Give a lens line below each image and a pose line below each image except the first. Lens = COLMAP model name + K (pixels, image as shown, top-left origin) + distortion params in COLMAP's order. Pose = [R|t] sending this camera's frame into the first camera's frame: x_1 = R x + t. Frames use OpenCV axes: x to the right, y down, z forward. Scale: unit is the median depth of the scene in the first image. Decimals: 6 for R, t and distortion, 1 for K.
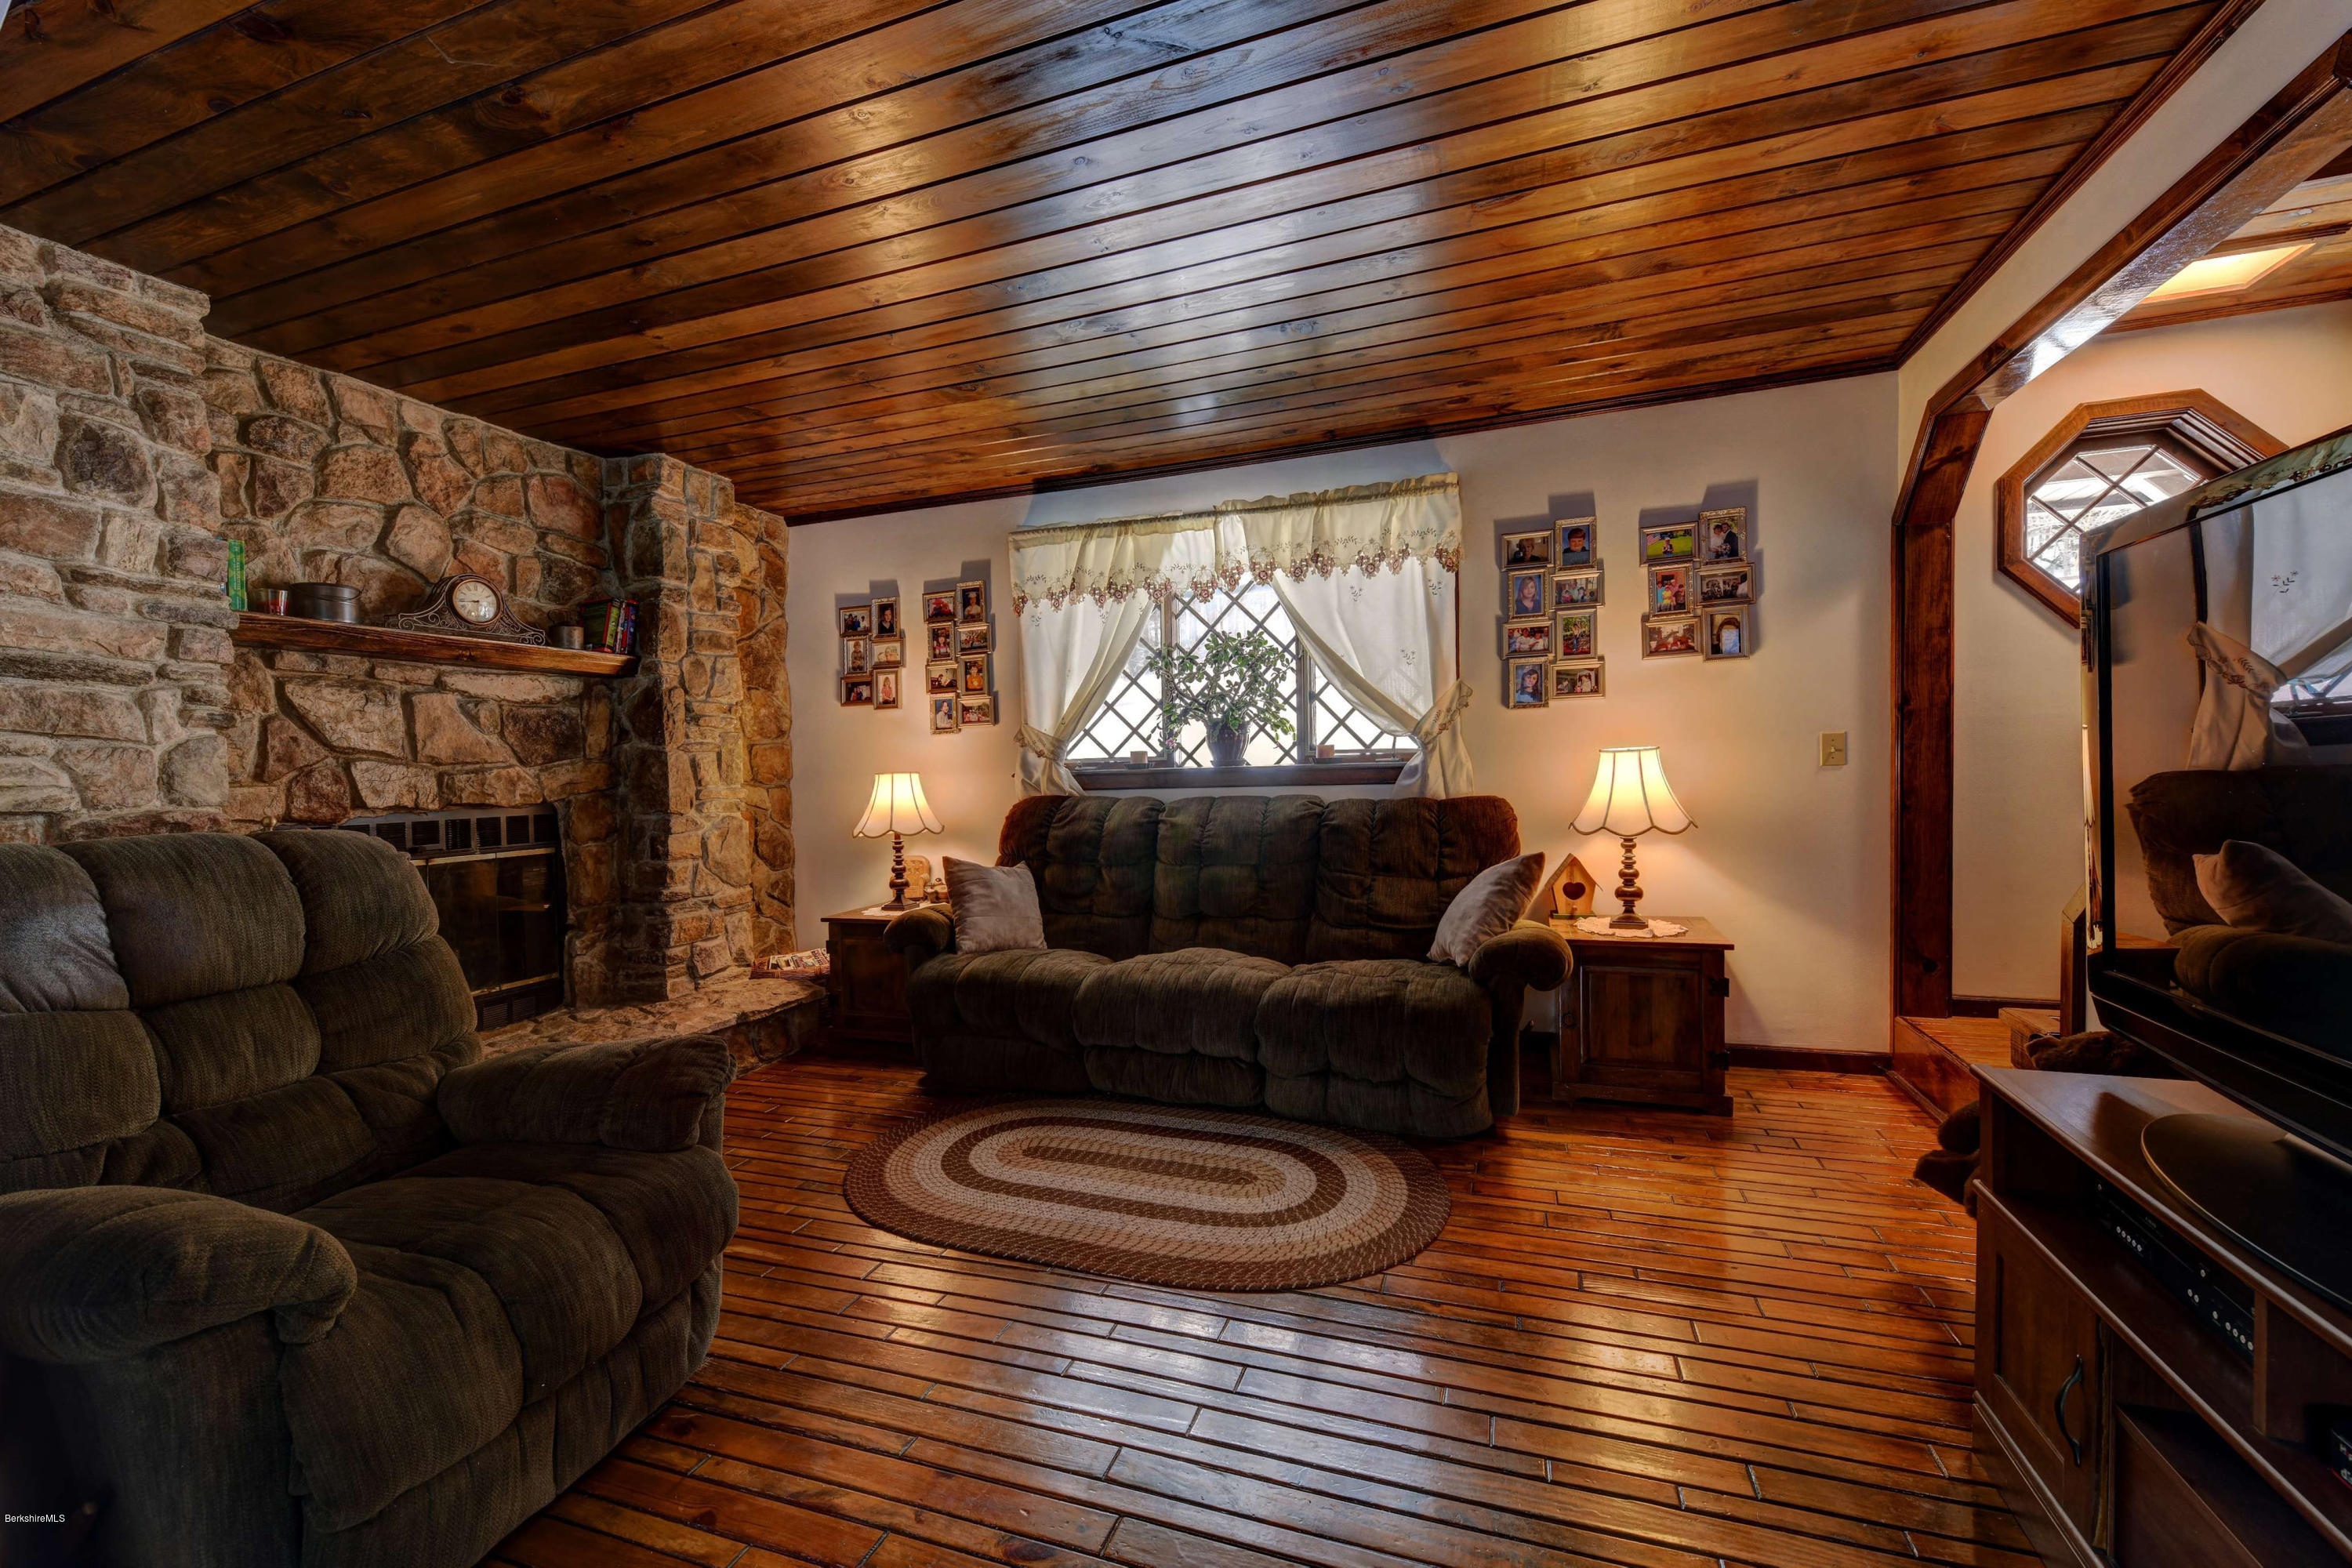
lens RADIAL K [[935.6, 0, 1187.4], [0, 935.6, 782.8], [0, 0, 1]] dist [-0.001158, -0.001979]
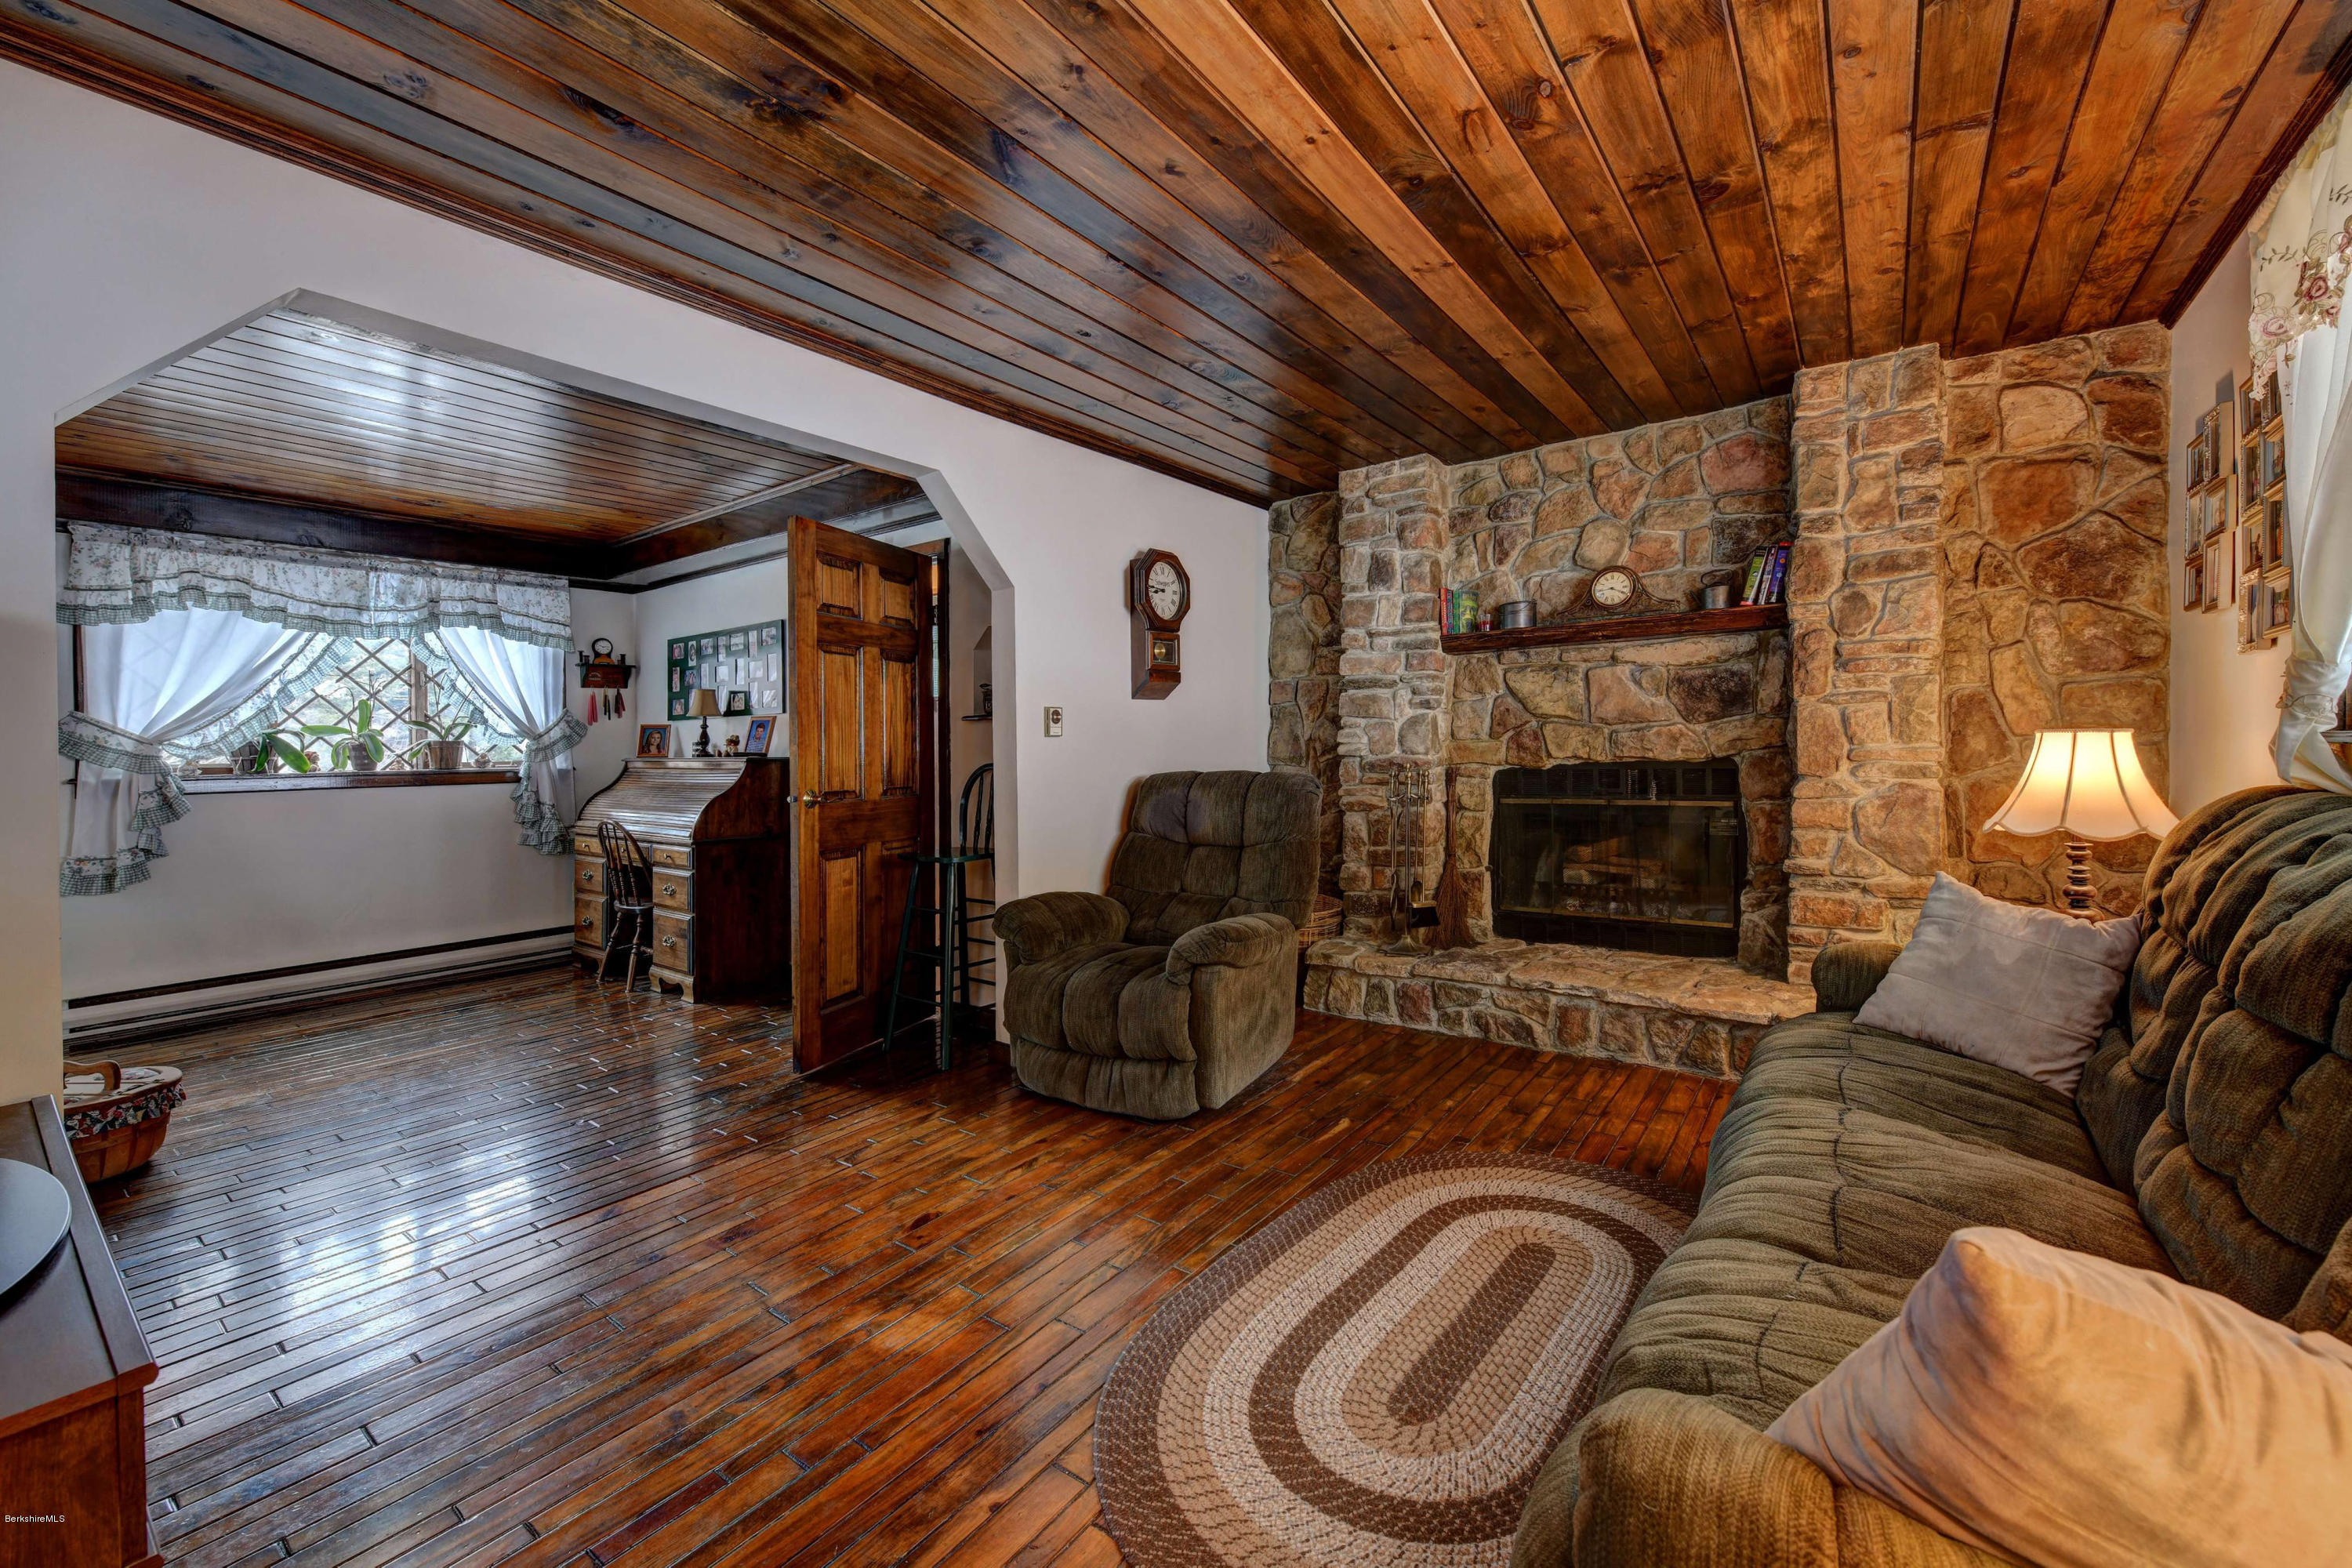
lens RADIAL K [[942.5, 0, 1176.3], [0, 942.5, 716.0], [0, 0, 1]] dist [-0.001253, -0.000252]
pose [[-0.296937, 0.001439, -0.954896, 0.533502], [0.017044, 0.999848, -0.003794, -0.033703], [0.954745, -0.017402, -0.296916, 0.785094]]
